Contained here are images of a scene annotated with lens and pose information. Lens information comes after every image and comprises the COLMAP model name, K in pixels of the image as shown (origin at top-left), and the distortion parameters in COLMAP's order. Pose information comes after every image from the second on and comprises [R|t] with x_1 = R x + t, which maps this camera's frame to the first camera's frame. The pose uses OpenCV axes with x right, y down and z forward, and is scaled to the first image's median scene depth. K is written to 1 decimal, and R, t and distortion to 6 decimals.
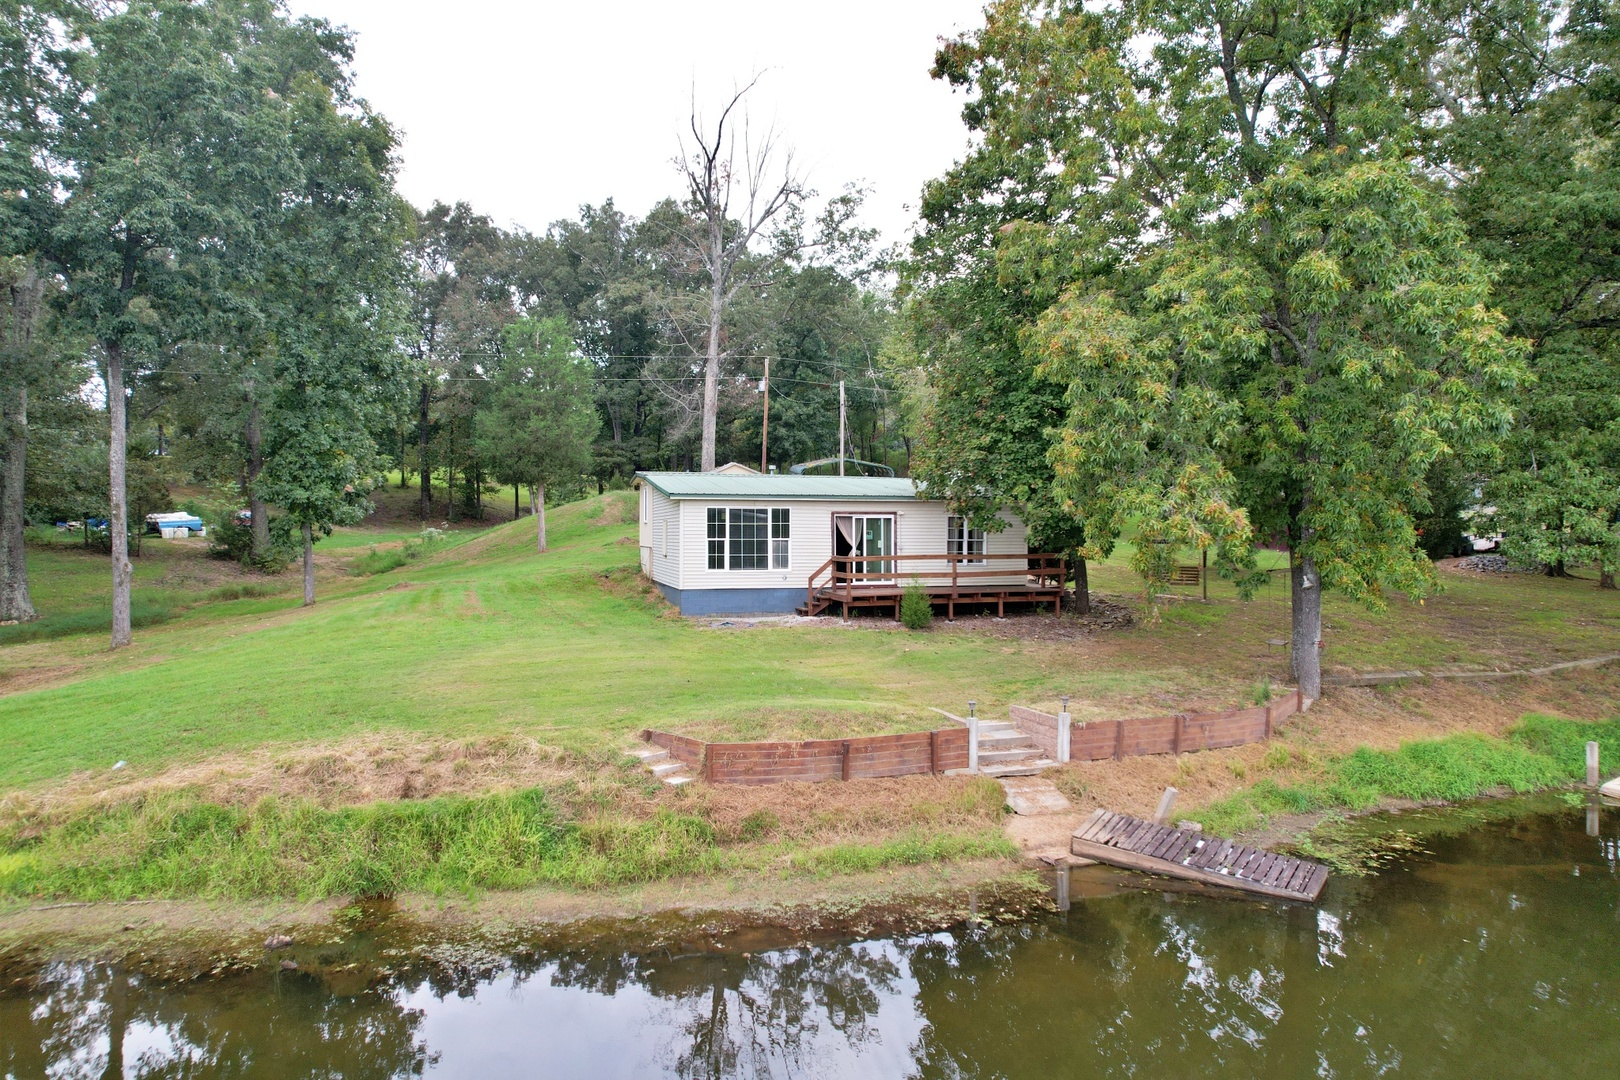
lens RADIAL K [[1026.0, 0, 815.6], [0, 1026.0, 542.0], [0, 0, 1]] dist [-0.065588, 0.054219]
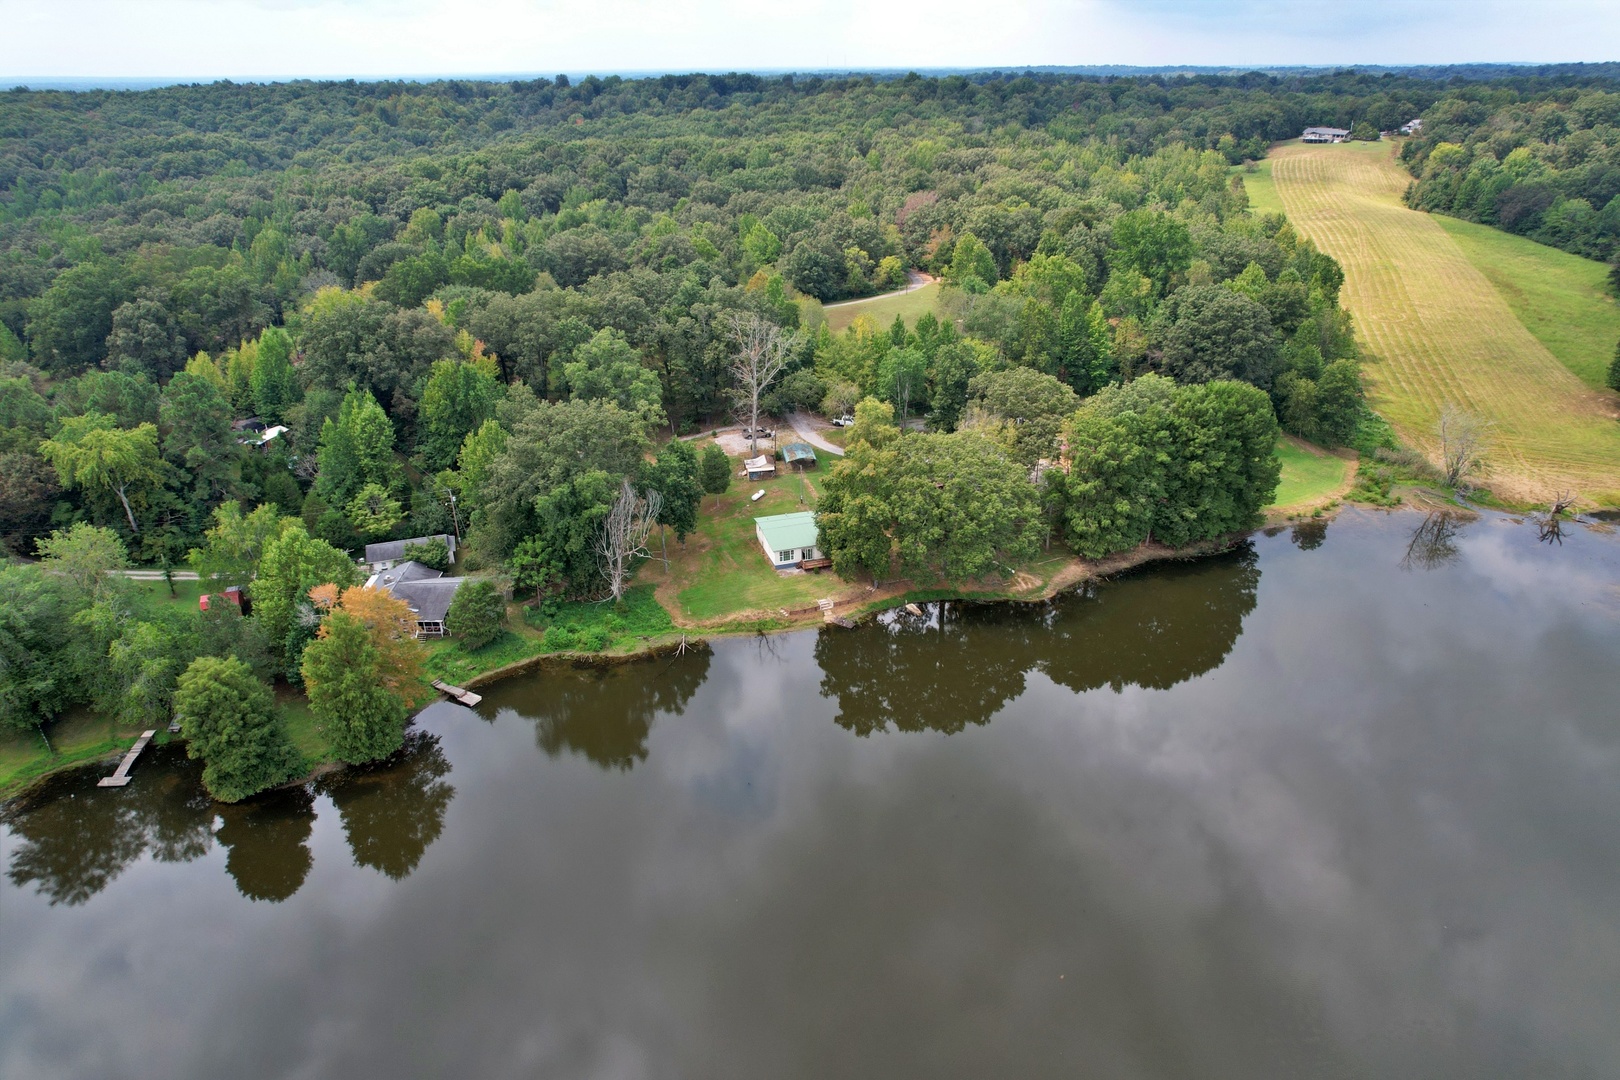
lens RADIAL K [[1026.0, 0, 815.1], [0, 1026.0, 543.0], [0, 0, 1]] dist [-0.065588, 0.054219]
pose [[0.998538, -0.028844, 0.045709, -0.169094], [0.006963, 0.907301, 0.420424, -2.489936], [-0.053599, -0.419492, 0.906175, -4.169085]]
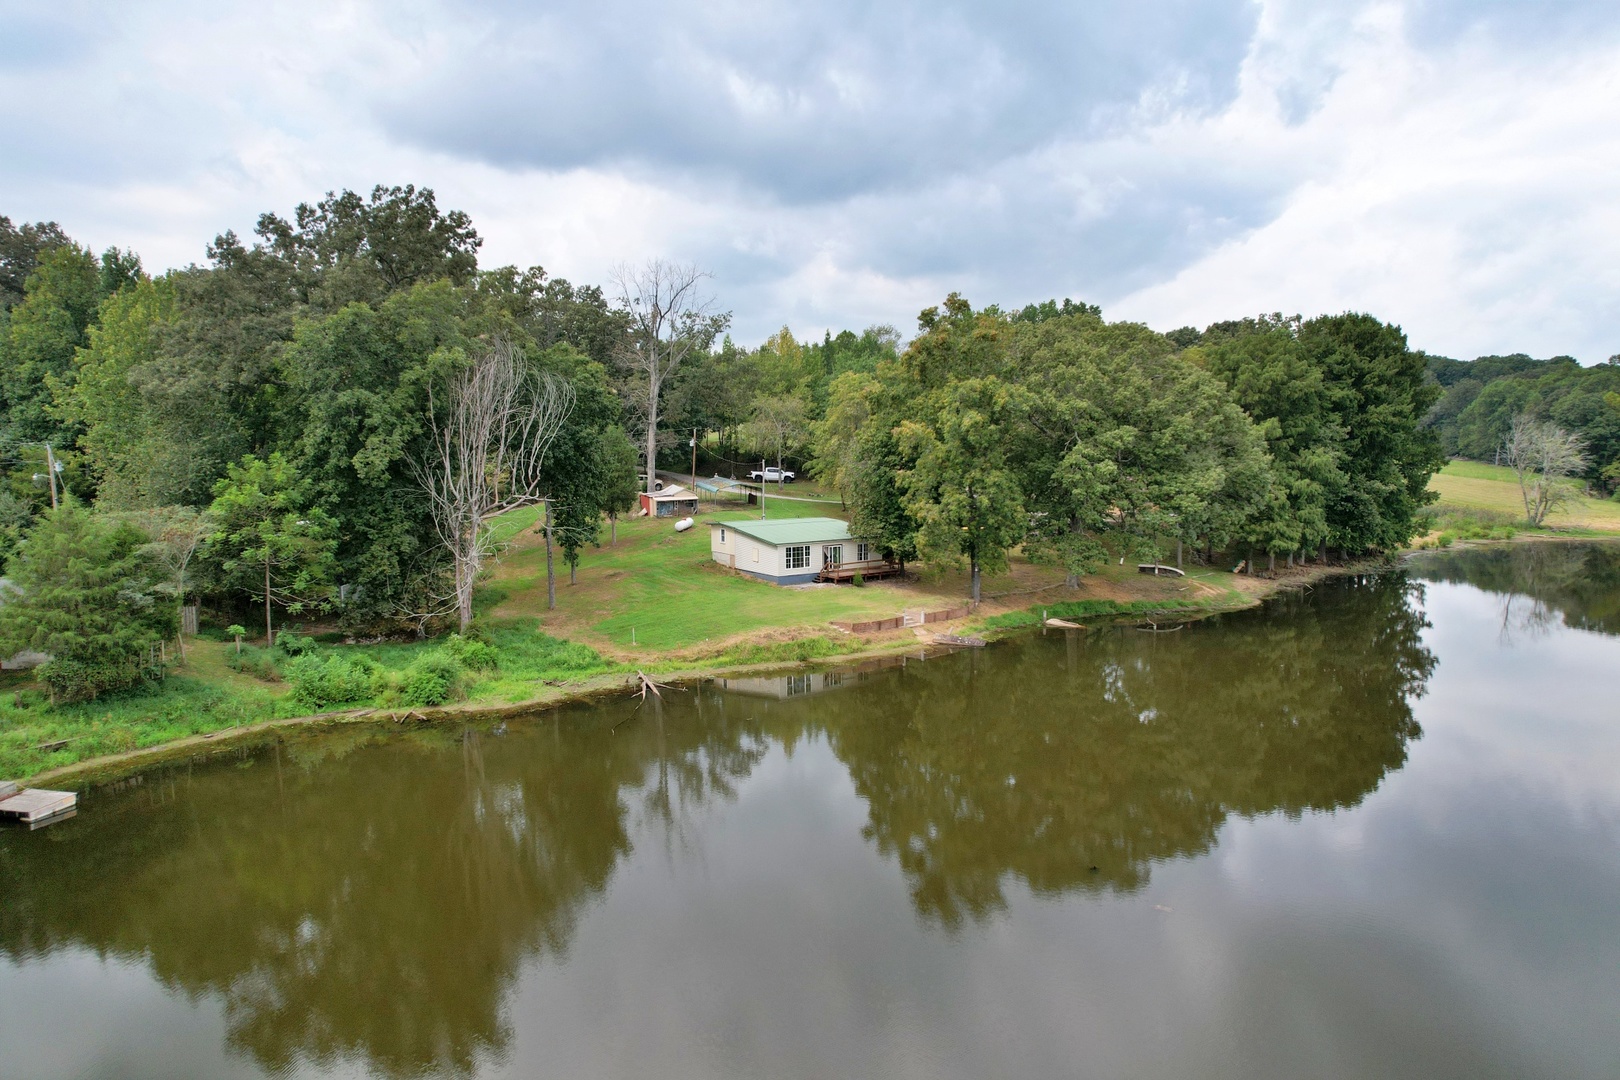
lens RADIAL K [[1026.0, 0, 812.5], [0, 1026.0, 542.3], [0, 0, 1]] dist [-0.065588, 0.054219]
pose [[0.942989, -0.038069, 0.330639, -0.999443], [0.006410, 0.995330, 0.096318, -0.328755], [-0.332762, -0.088707, 0.938829, -1.744382]]
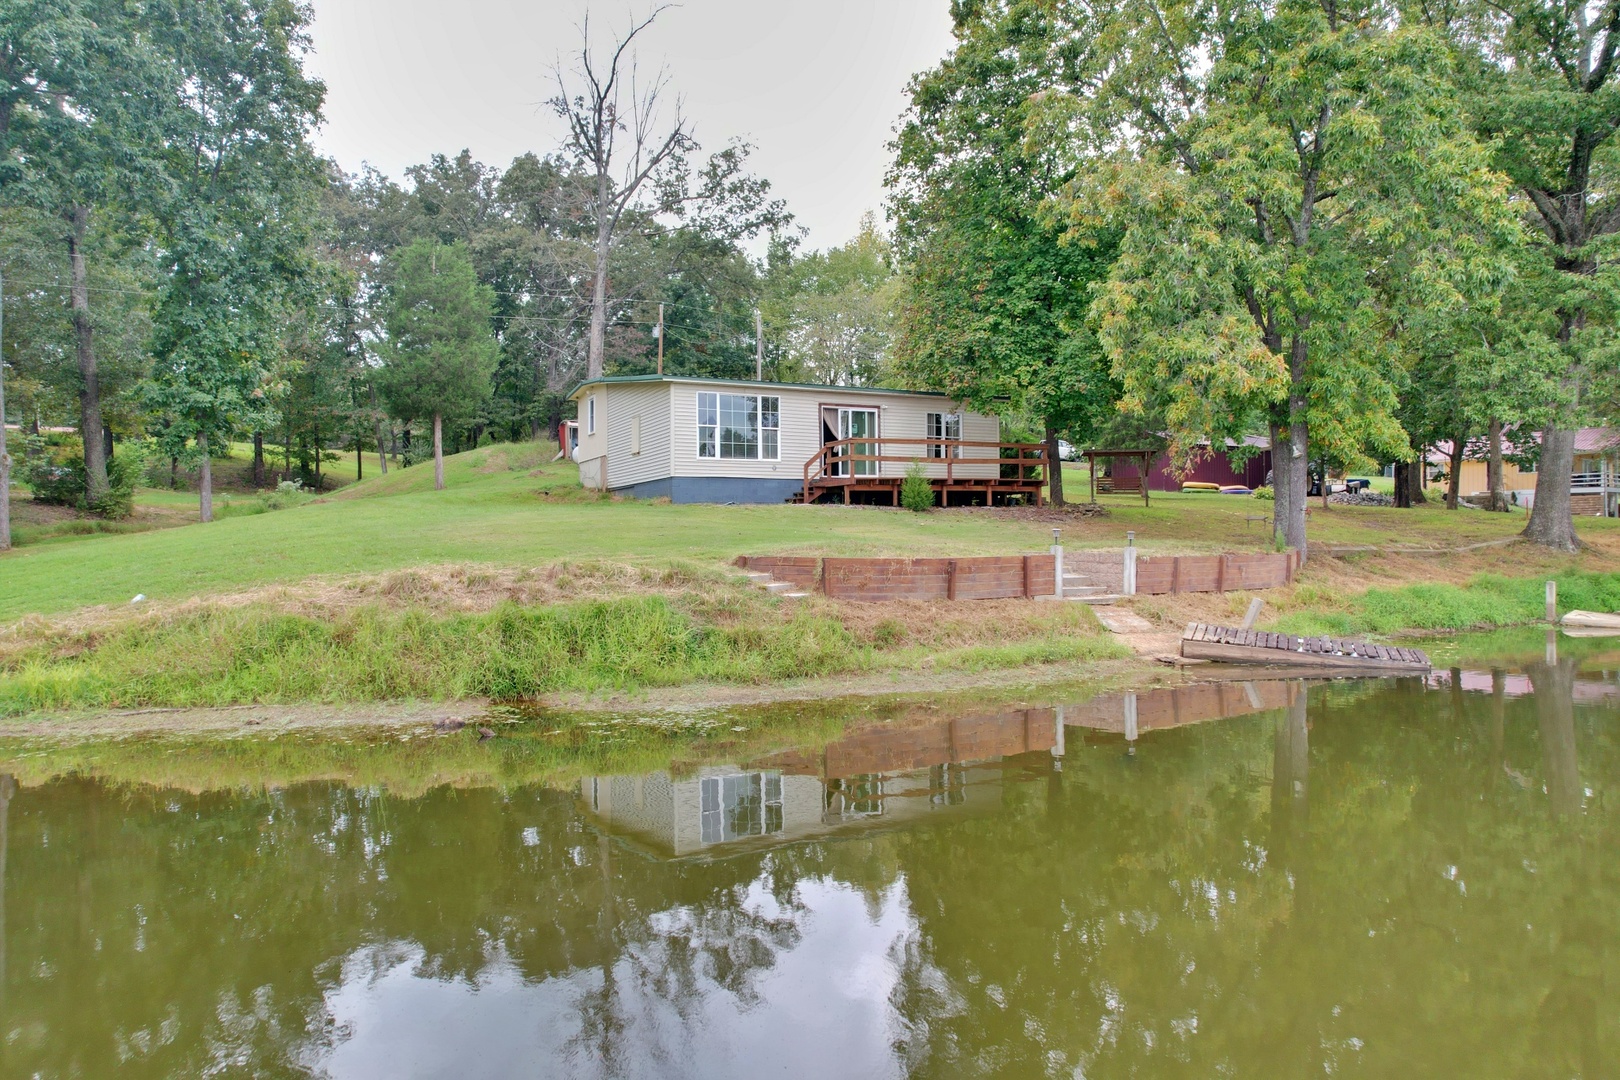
lens RADIAL K [[1026.0, 0, 813.7], [0, 1026.0, 542.2], [0, 0, 1]] dist [-0.065588, 0.054219]
pose [[0.983721, -0.007367, 0.179553, -0.175560], [0.008066, 0.999962, -0.003163, 0.113308], [-0.179523, 0.004560, 0.983743, 0.033564]]
